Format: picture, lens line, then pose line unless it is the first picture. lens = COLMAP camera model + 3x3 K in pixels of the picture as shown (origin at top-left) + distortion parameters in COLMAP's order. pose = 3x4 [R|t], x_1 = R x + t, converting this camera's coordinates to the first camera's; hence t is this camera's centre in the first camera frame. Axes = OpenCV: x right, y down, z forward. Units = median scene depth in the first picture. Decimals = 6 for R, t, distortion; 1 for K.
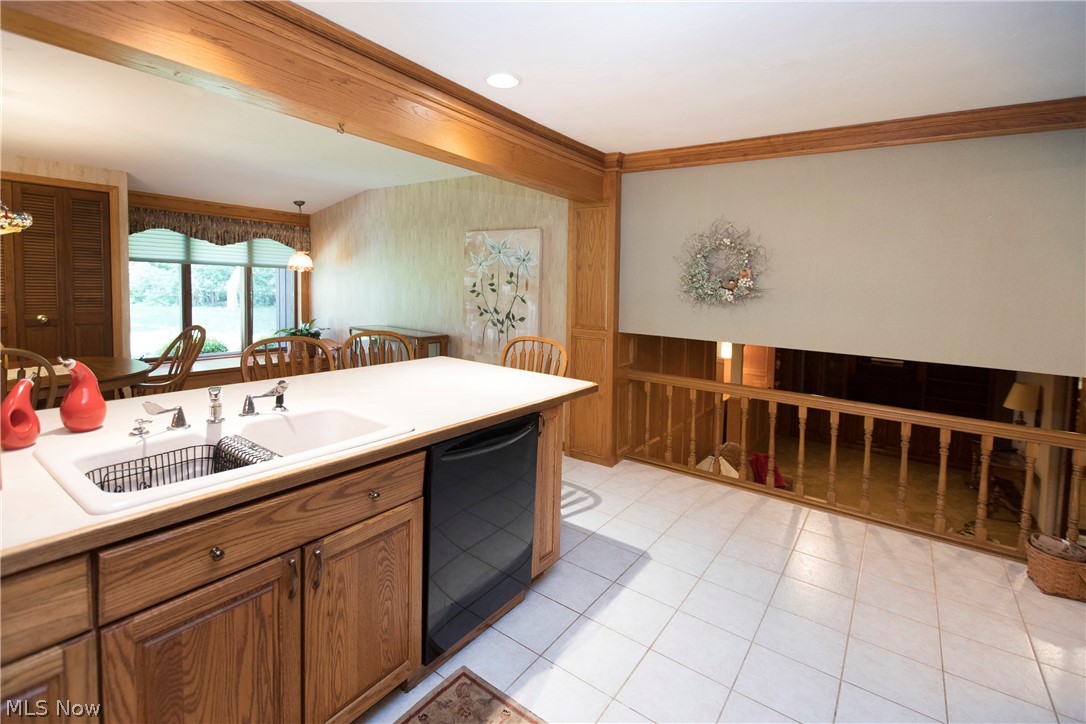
lens RADIAL K [[500.6, 0, 550.2], [0, 500.6, 313.7], [0, 0, 1]] dist [-0.001645, 0.000095]
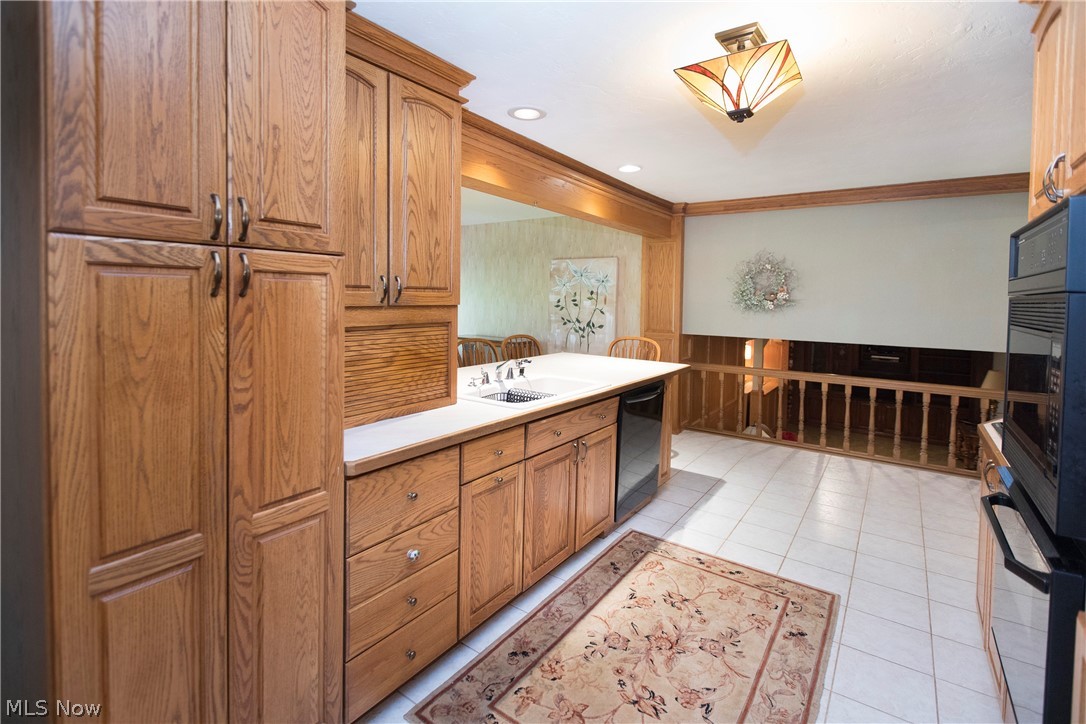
lens RADIAL K [[500.6, 0, 526.9], [0, 500.6, 332.5], [0, 0, 1]] dist [-0.001645, 0.000095]
pose [[0.999422, -0.018244, -0.028689, -0.287124], [0.018504, 0.999790, 0.008825, 0.015729], [0.028522, -0.009350, 0.999549, -0.425111]]
